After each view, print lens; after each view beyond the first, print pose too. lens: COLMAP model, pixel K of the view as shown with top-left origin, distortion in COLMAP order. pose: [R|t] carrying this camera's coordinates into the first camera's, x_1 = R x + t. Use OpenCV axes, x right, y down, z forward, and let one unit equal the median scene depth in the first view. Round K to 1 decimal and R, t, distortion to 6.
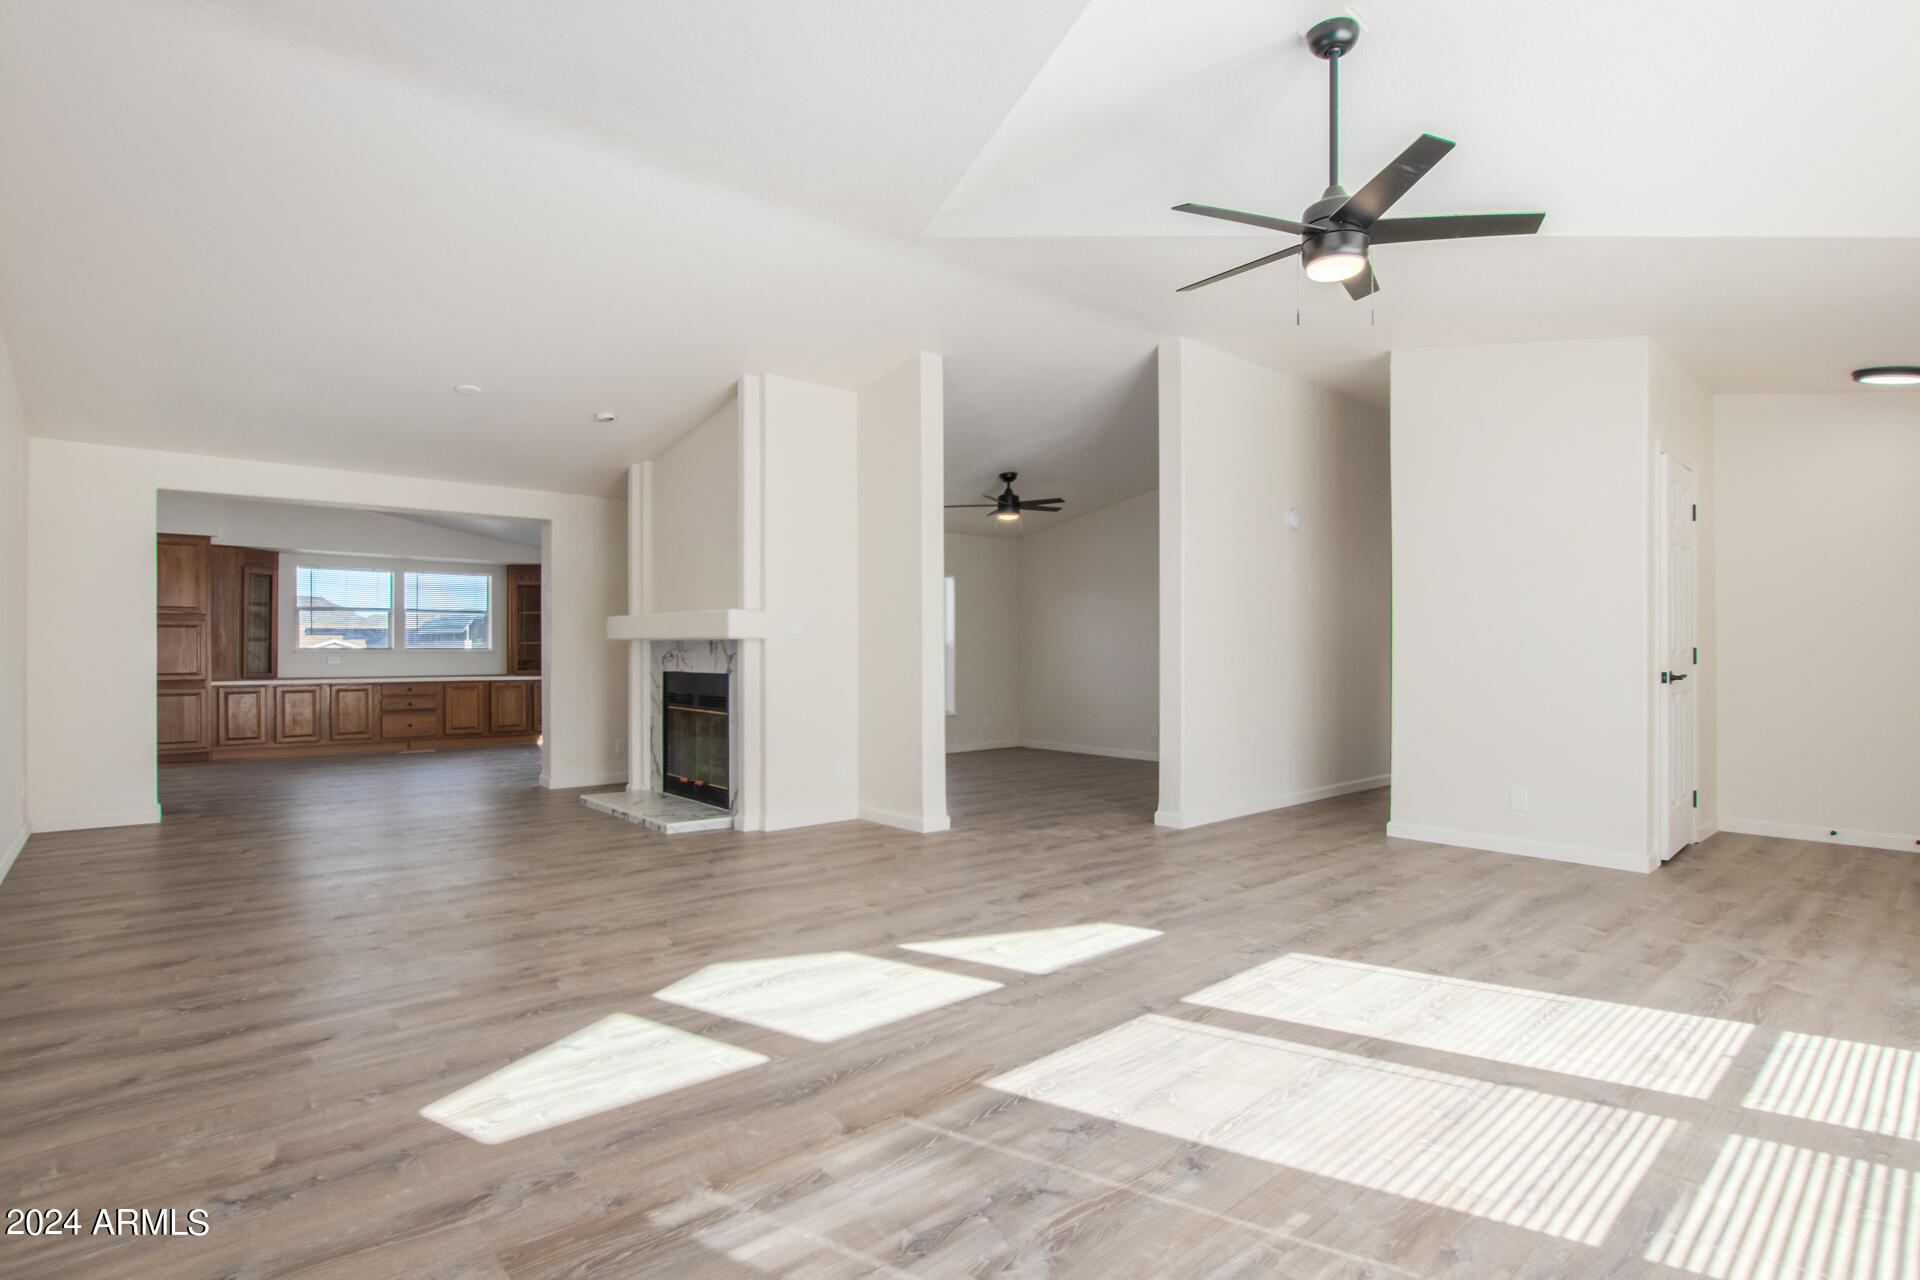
lens RADIAL K [[924.3, 0, 933.6], [0, 924.3, 643.0], [0, 0, 1]] dist [0.003064, -0.000408]
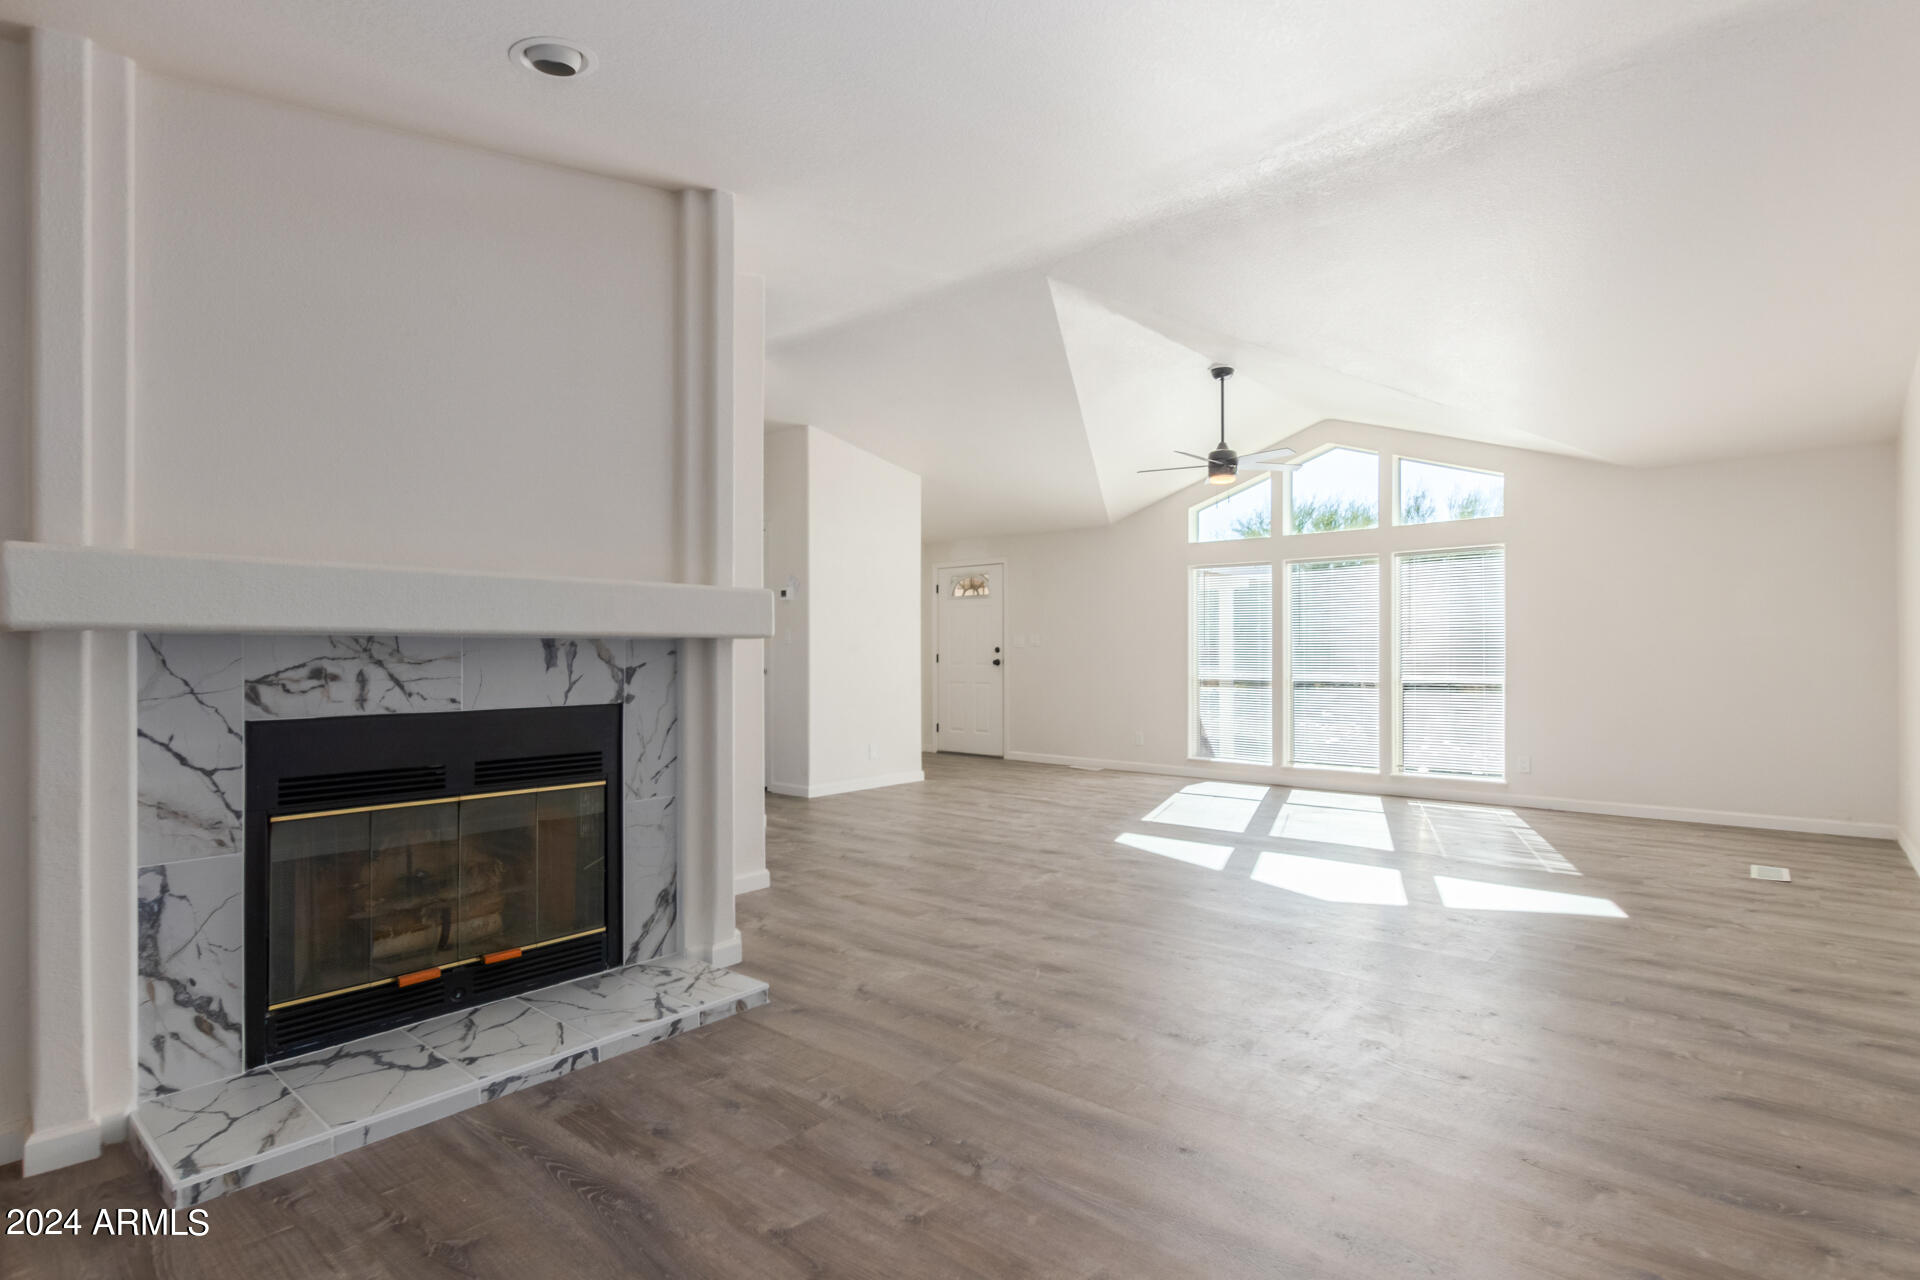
lens RADIAL K [[924.3, 0, 933.6], [0, 924.3, 643.0], [0, 0, 1]] dist [0.003064, -0.000408]
pose [[-0.122930, 0.013608, 0.992322, -0.503041], [0.000197, 0.999906, -0.013688, 0.004242], [-0.992415, -0.001487, -0.122921, 0.589168]]
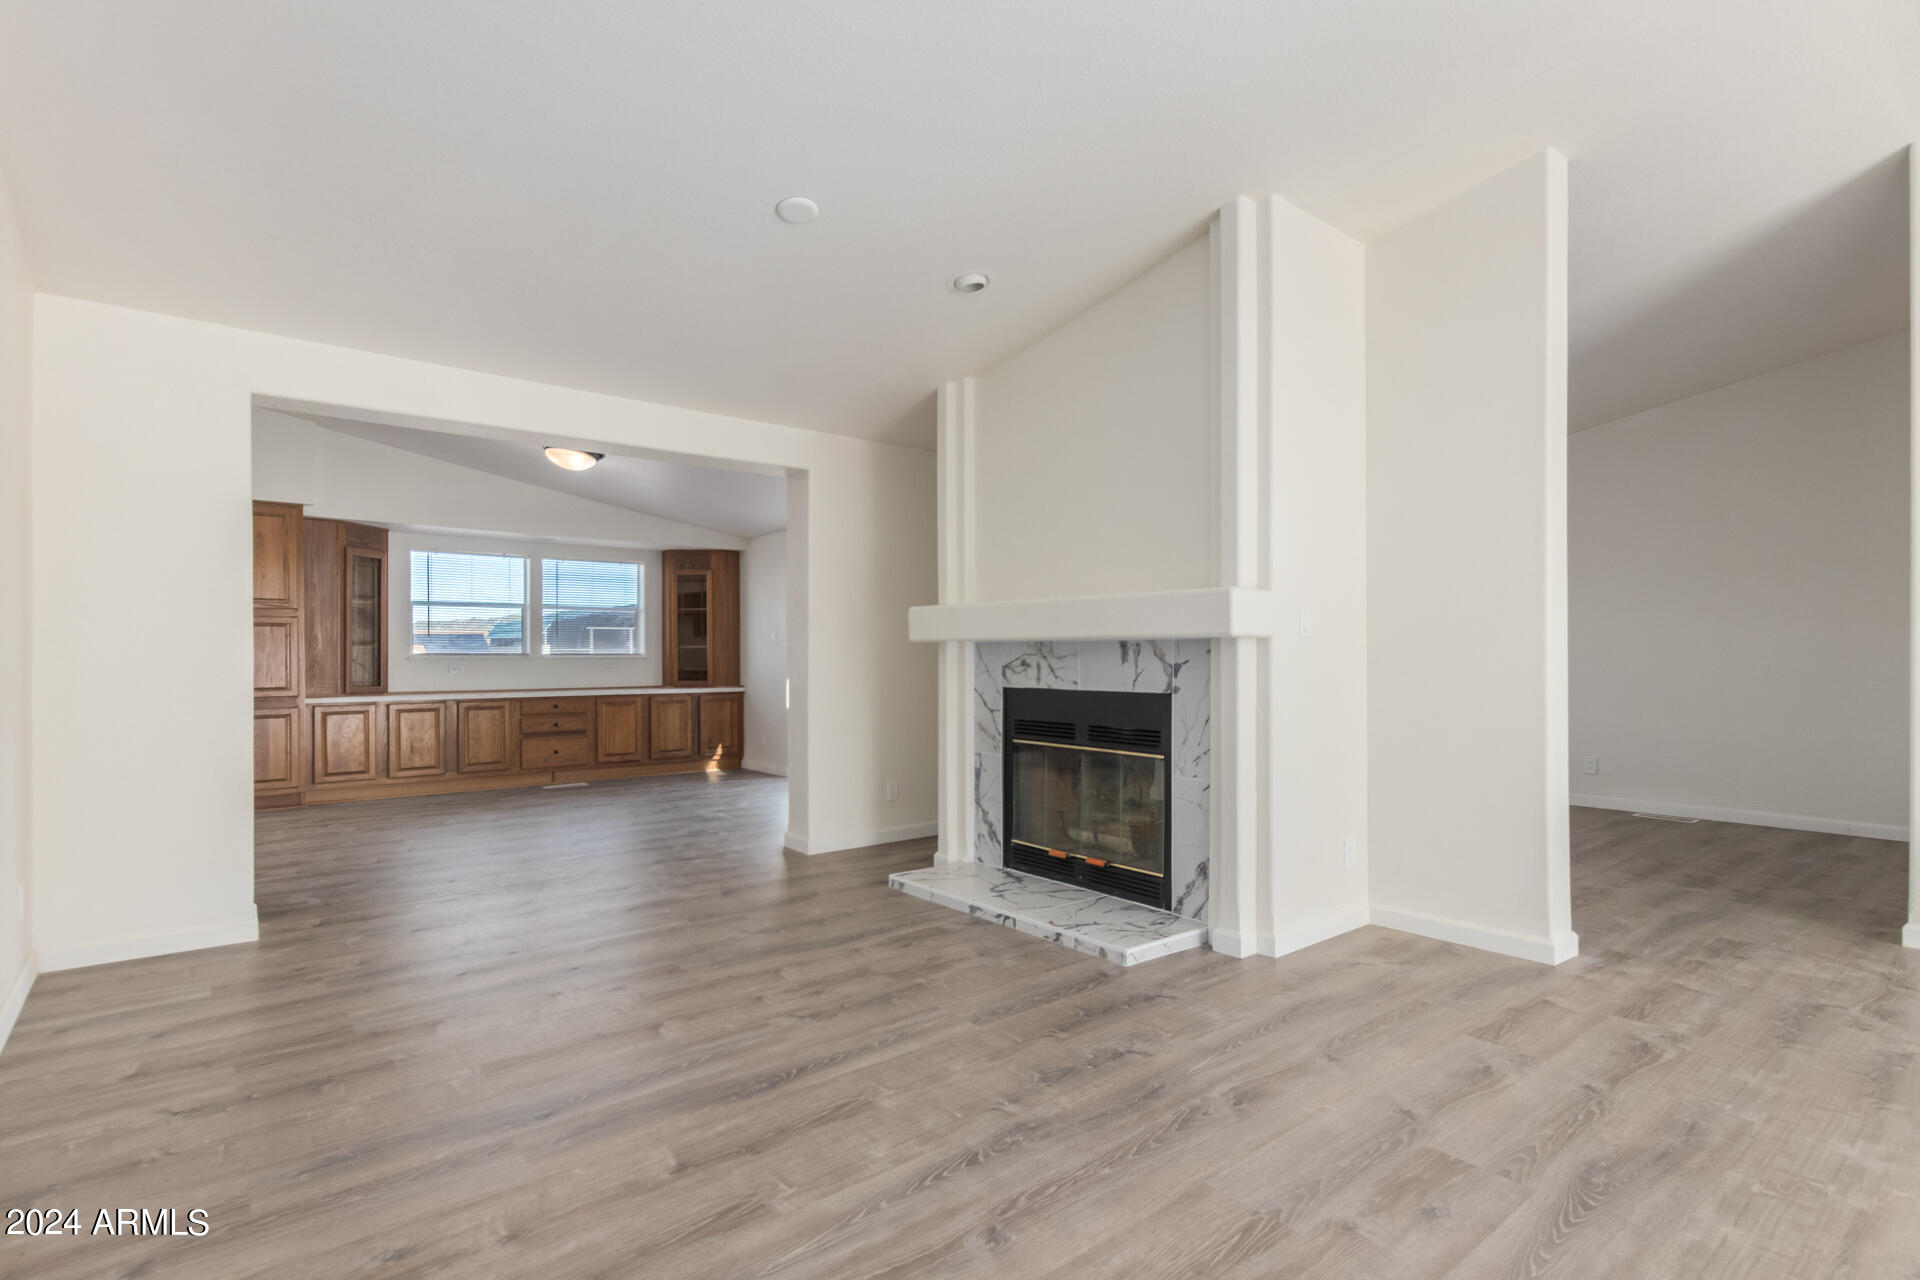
lens RADIAL K [[915.6, 0, 977.9], [0, 915.6, 651.0], [0, 0, 1]] dist [0.020687, 0.000564]
pose [[0.999990, -0.001334, -0.004198, -0.231181], [0.001347, 0.999994, 0.003160, 0.001515], [0.004194, -0.003165, 0.999986, 0.251260]]
